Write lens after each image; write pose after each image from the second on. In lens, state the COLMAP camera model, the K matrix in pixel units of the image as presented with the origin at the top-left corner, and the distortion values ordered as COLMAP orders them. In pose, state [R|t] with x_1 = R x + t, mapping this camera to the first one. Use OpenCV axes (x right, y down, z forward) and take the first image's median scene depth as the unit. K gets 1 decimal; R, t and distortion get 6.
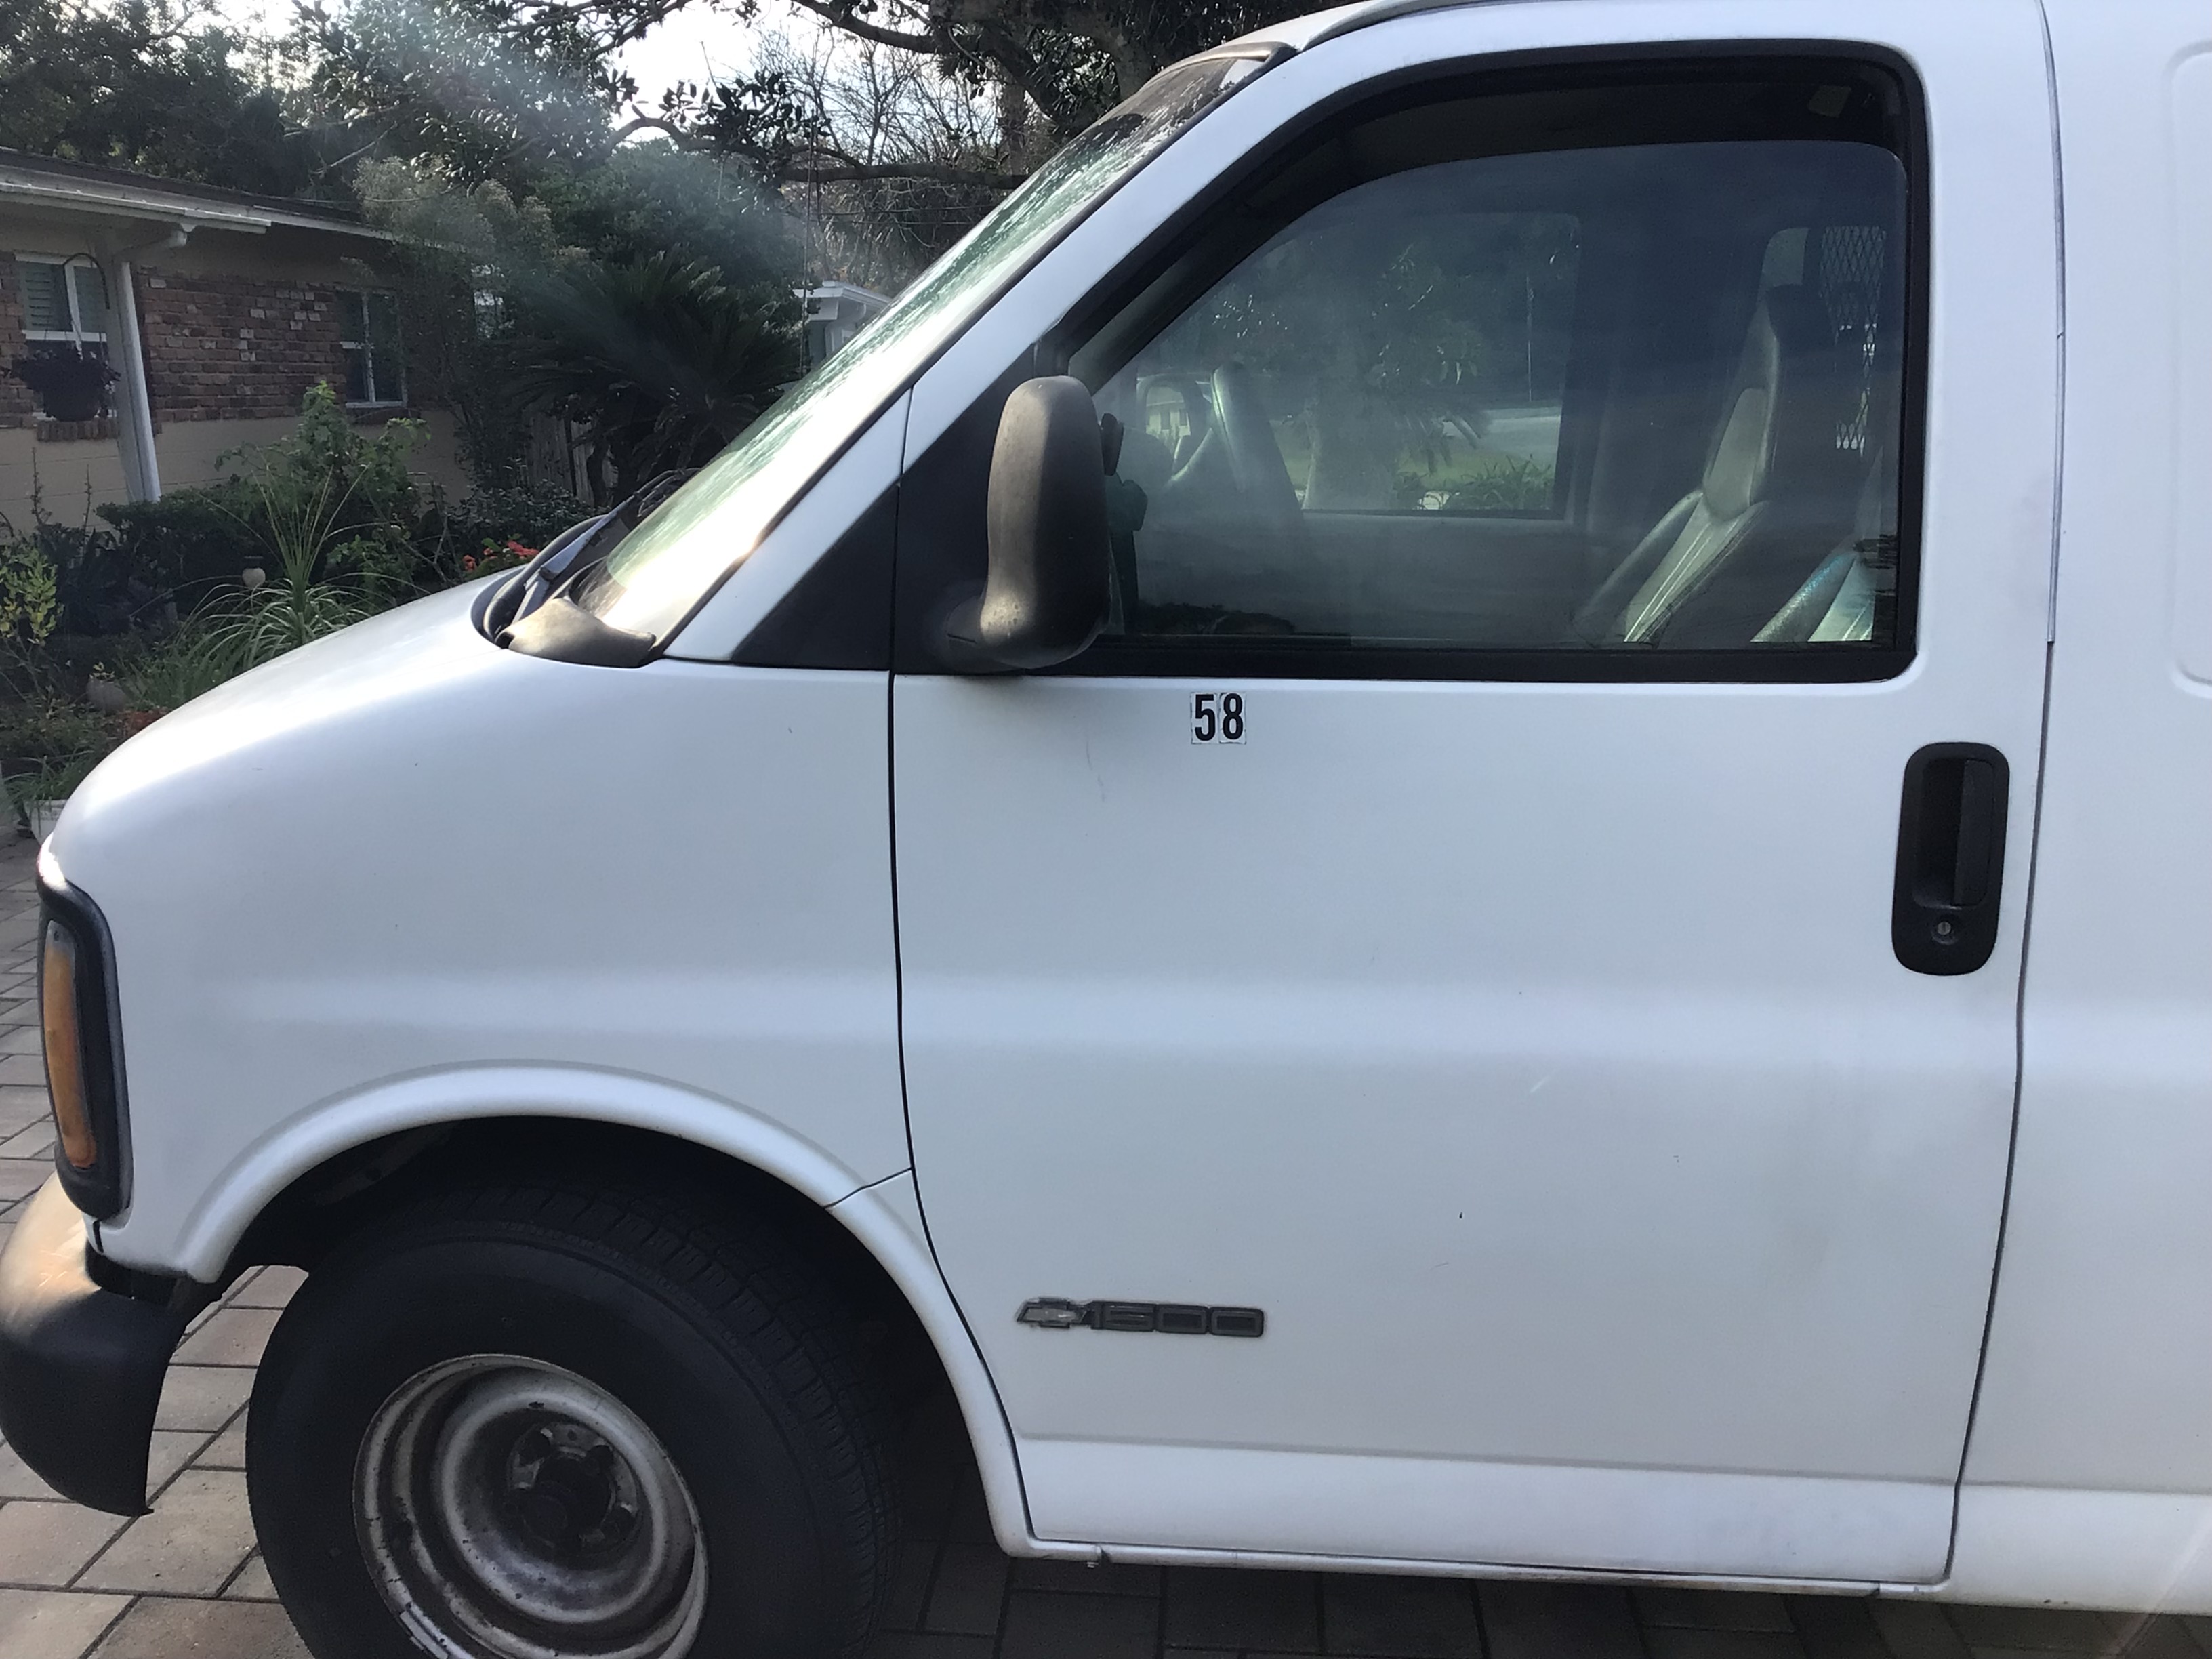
lens RADIAL K [[2059.2, 0, 1108.6], [0, 2059.2, 823.0], [0, 0, 1]] dist [0.045488, -0.099898]
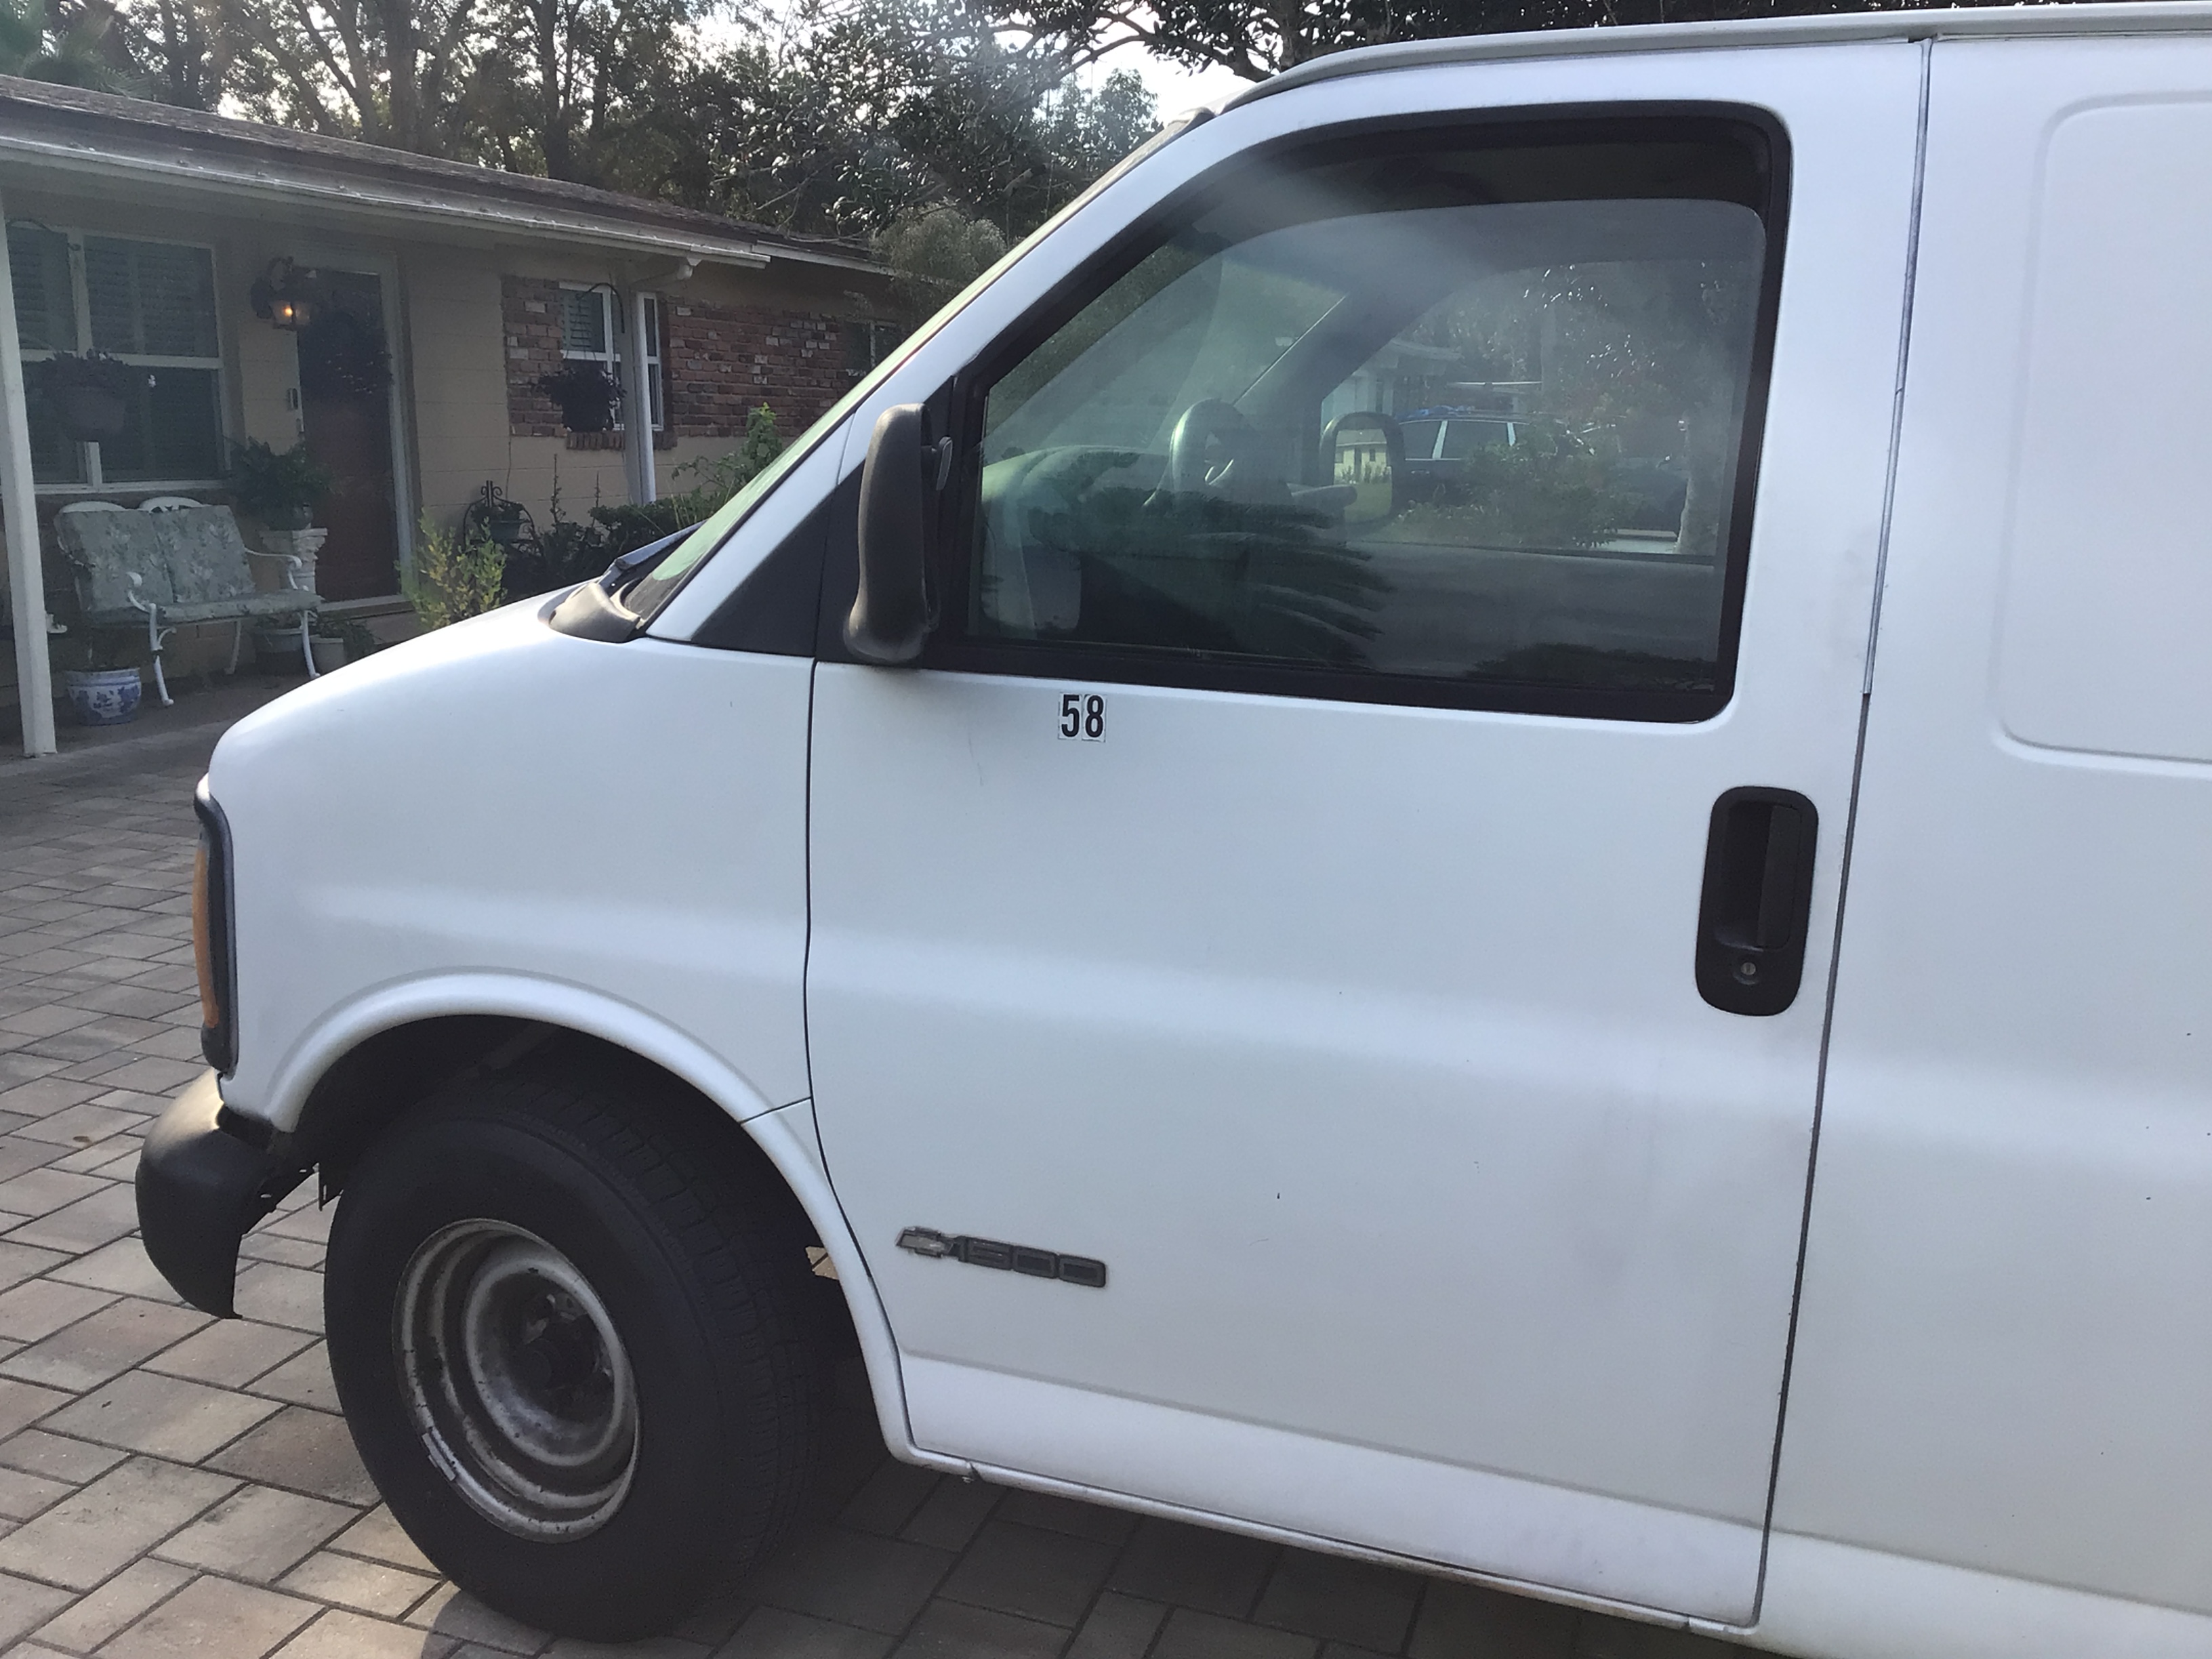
lens RADIAL K [[2051.7, 0, 1106.0], [0, 2051.7, 829.5], [0, 0, 1]] dist [0.048422, -0.090250]
pose [[0.965871, 0.078730, -0.246767, 0.312740], [-0.082230, 0.996606, -0.003892, 0.011294], [0.245623, 0.024051, 0.969067, -0.056130]]
